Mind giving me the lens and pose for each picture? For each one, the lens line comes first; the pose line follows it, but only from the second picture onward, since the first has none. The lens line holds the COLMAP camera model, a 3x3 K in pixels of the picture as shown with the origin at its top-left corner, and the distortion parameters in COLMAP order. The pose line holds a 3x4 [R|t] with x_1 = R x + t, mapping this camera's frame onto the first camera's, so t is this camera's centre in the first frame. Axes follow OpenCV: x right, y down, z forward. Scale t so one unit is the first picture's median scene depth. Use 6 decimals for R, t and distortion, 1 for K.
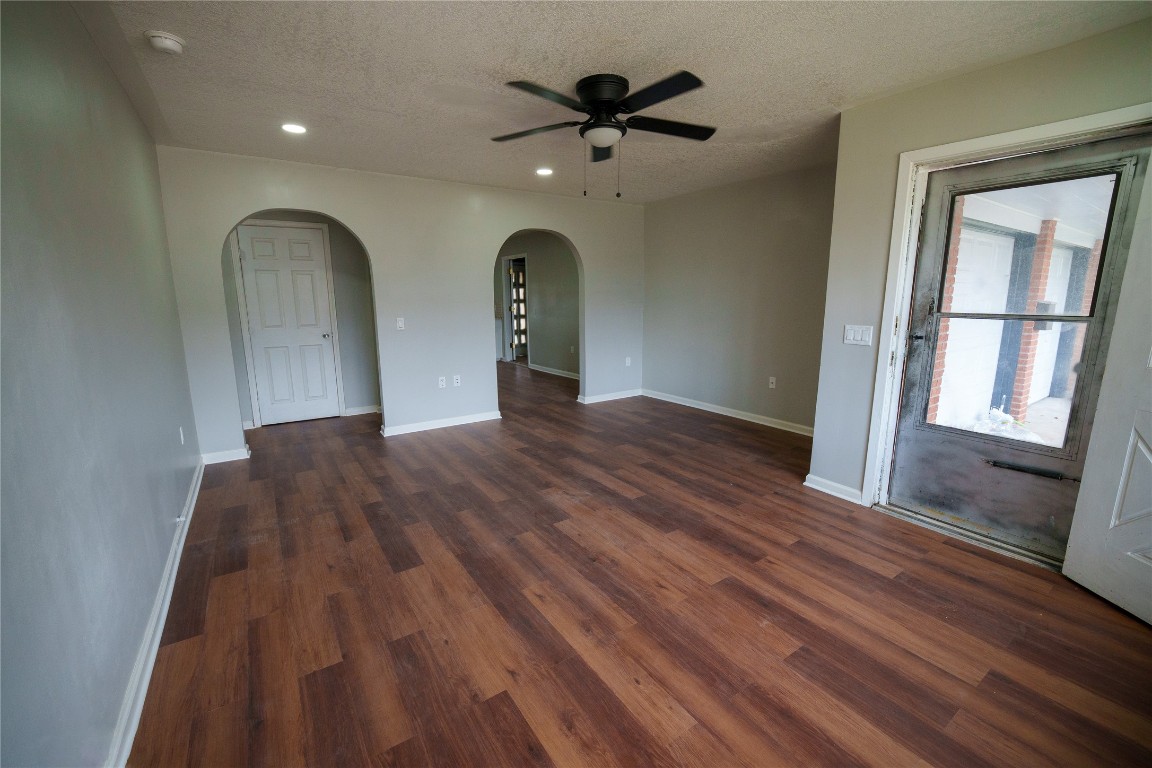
lens RADIAL K [[492.1, 0, 576.0], [0, 492.1, 384.0], [0, 0, 1]] dist [-0.018738, 0.000326]
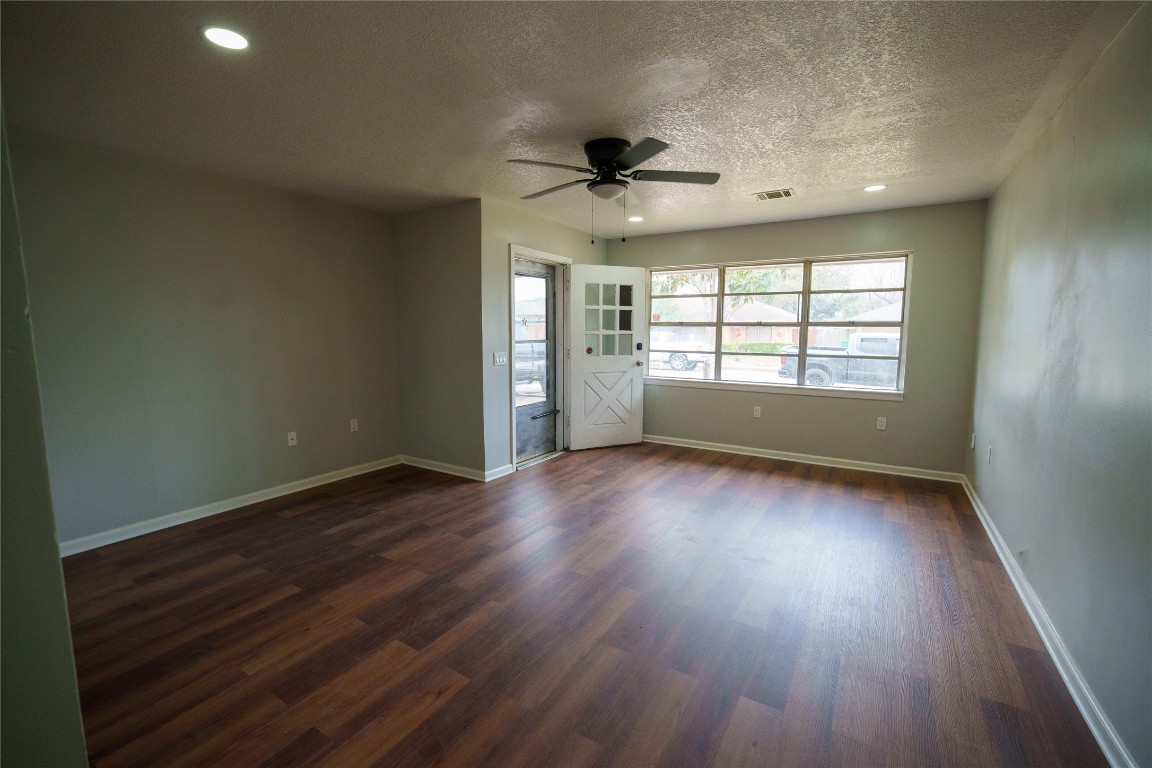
lens RADIAL K [[492.1, 0, 576.0], [0, 492.1, 384.0], [0, 0, 1]] dist [-0.018738, 0.000326]
pose [[-0.419821, -0.094741, 0.902649, -0.758777], [0.166247, 0.969683, 0.179098, -0.229076], [-0.892251, 0.225252, -0.391343, 1.269918]]
